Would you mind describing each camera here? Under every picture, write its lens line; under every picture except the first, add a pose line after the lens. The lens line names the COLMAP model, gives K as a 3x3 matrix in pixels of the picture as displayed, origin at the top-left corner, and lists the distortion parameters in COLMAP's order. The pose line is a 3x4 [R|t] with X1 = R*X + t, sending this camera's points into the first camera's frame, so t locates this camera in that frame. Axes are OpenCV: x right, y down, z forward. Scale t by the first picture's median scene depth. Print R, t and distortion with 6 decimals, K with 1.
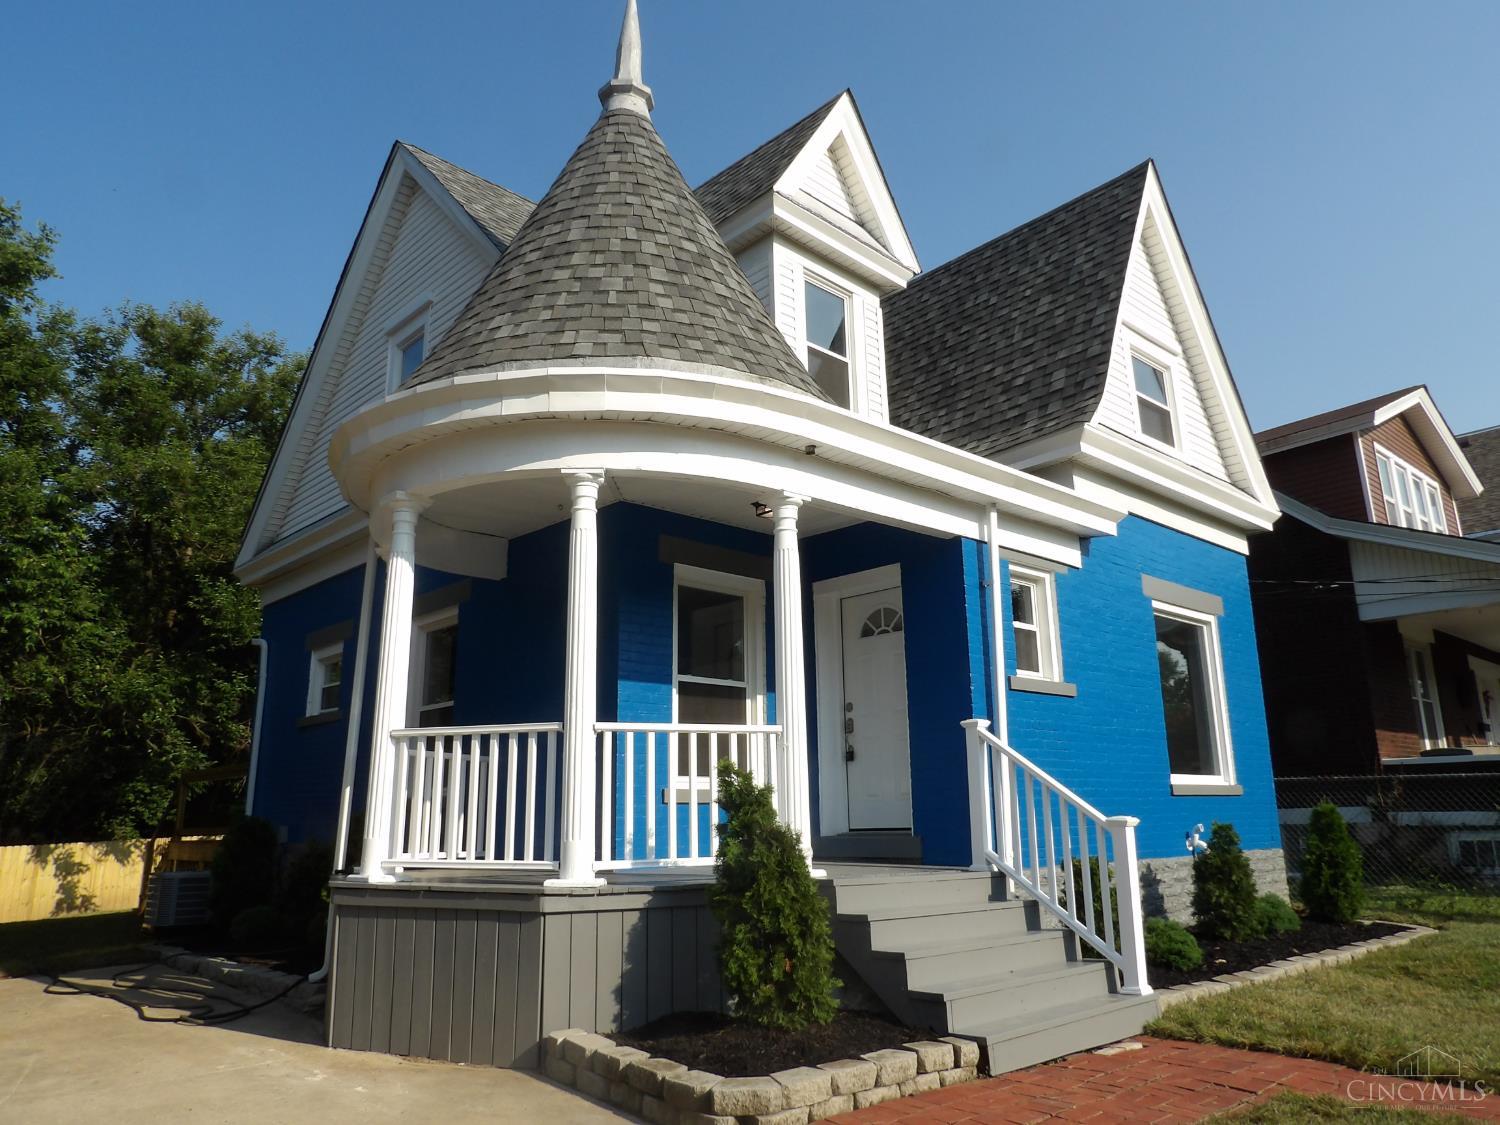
lens RADIAL K [[1074.2, 0, 750.0], [0, 1074.2, 562.5], [0, 0, 1]] dist [-0.034656, 0.067302]
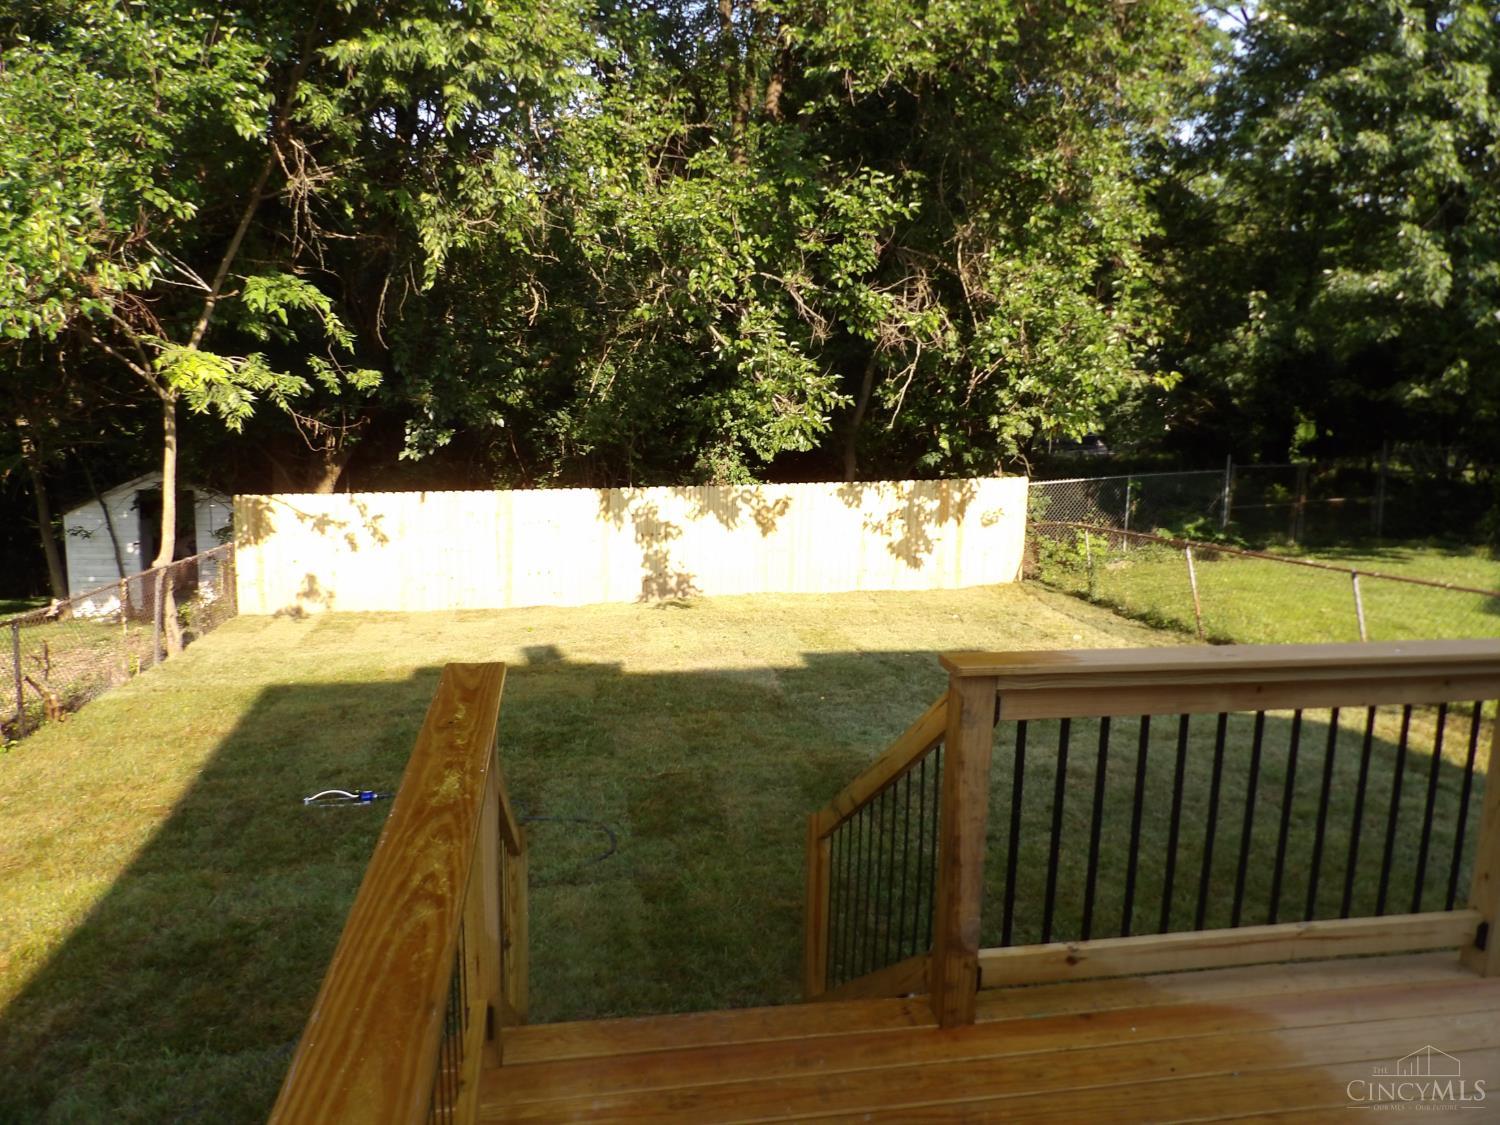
lens RADIAL K [[1076.1, 0, 755.5], [0, 1076.1, 563.1], [0, 0, 1]] dist [-0.042293, 0.047500]
pose [[0.836564, 0.128880, -0.532495, -0.271561], [0.095818, 0.922540, 0.373816, 0.084415], [0.539426, -0.363744, 0.759414, 0.597192]]
